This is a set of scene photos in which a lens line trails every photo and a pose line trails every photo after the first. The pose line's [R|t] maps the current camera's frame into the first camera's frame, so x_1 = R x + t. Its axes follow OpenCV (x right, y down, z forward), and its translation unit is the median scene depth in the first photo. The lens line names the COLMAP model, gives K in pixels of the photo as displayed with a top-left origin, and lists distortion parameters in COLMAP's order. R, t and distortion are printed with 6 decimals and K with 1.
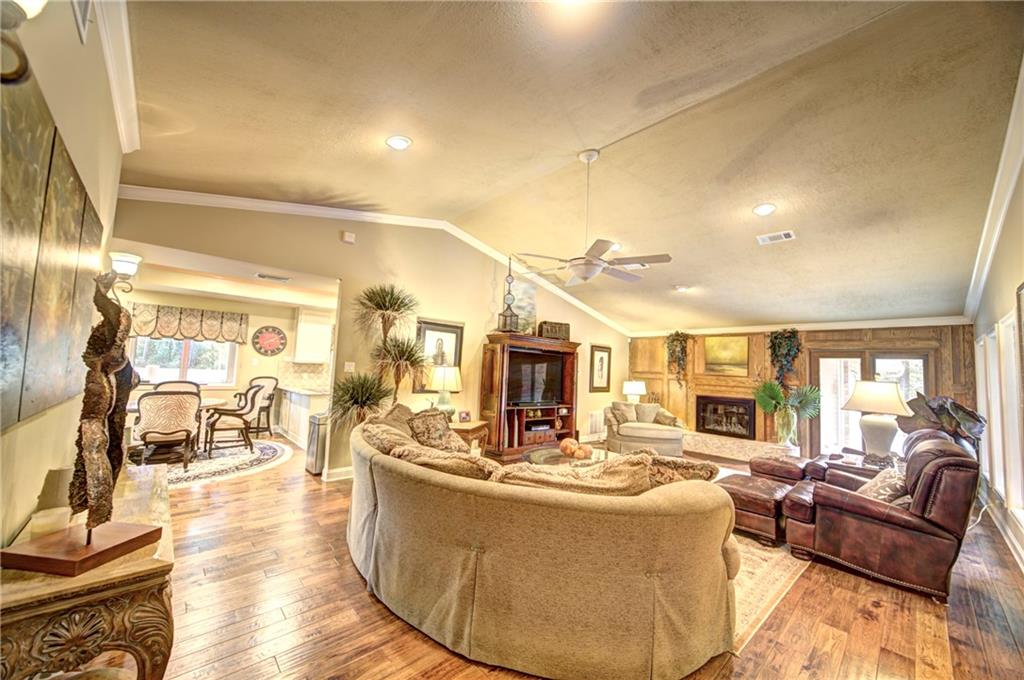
lens RADIAL K [[374.8, 0, 509.4], [0, 374.8, 343.3], [0, 0, 1]] dist [-0.001795, -0.000273]
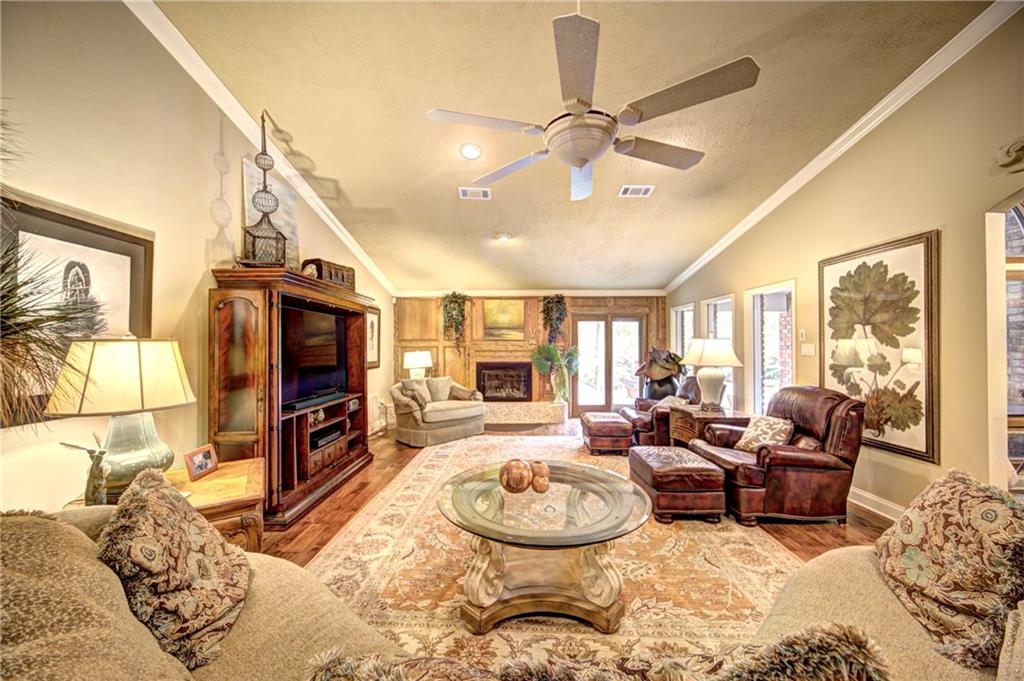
lens RADIAL K [[374.8, 0, 510.5], [0, 374.8, 342.5], [0, 0, 1]] dist [-0.001795, -0.000273]
pose [[0.674603, -0.040894, 0.737047, -0.141768], [-0.019753, 0.997107, 0.073402, 0.023205], [-0.737917, -0.064076, 0.671843, 0.374444]]
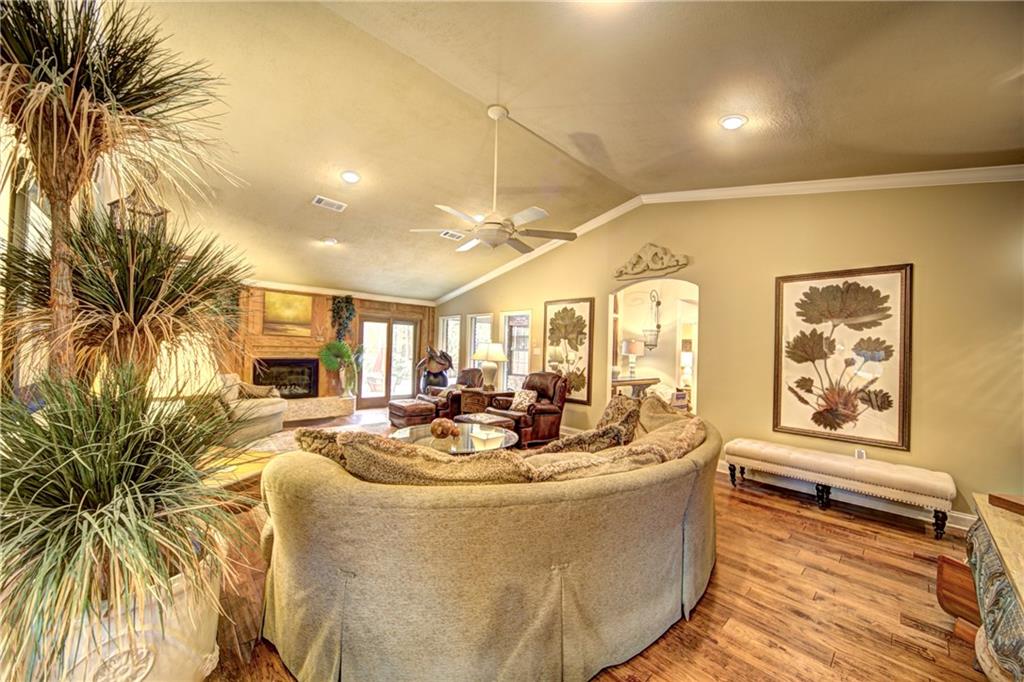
lens RADIAL K [[374.8, 0, 512.0], [0, 374.8, 344.3], [0, 0, 1]] dist [-0.001795, -0.000273]
pose [[-0.006097, -0.034470, 0.999387, -0.406480], [-0.101249, 0.994291, 0.033677, 0.021753], [-0.994842, -0.100982, -0.009552, 0.500427]]
